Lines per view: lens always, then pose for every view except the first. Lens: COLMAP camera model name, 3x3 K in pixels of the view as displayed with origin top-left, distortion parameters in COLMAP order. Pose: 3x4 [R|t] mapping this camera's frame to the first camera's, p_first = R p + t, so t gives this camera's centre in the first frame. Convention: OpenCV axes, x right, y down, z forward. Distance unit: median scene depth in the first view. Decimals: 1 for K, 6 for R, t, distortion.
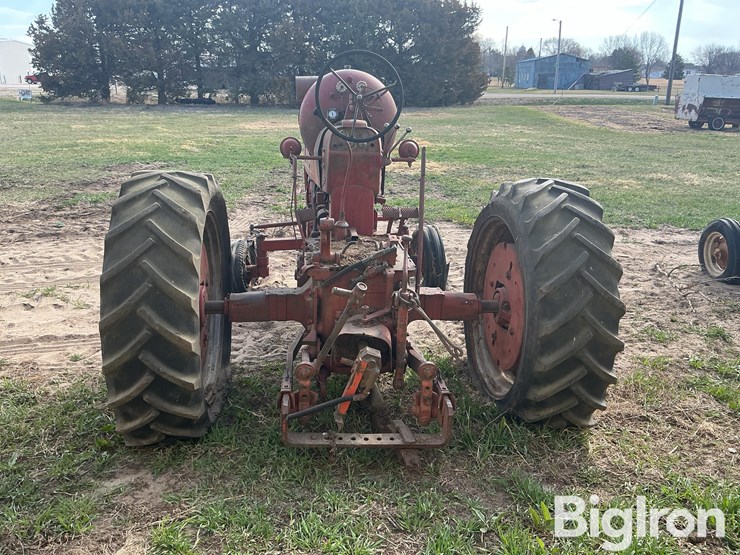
lens RADIAL K [[617.8, 0, 370.0], [0, 617.8, 277.5], [0, 0, 1]] dist [0.147688, -0.323538]
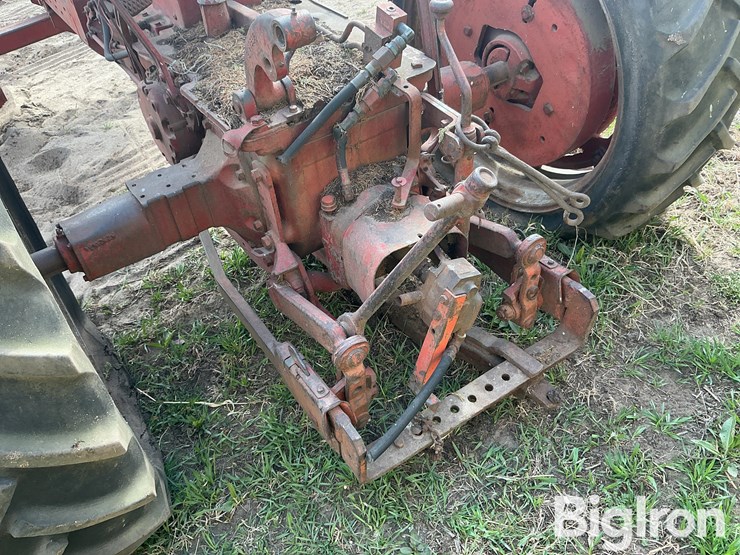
lens RADIAL K [[617.8, 0, 370.0], [0, 617.8, 277.5], [0, 0, 1]] dist [0.147688, -0.323538]
pose [[0.868948, -0.403947, 0.285930, -0.200881], [0.234526, 0.844859, 0.480844, -0.131303], [-0.435806, -0.350771, 0.828874, 0.579933]]
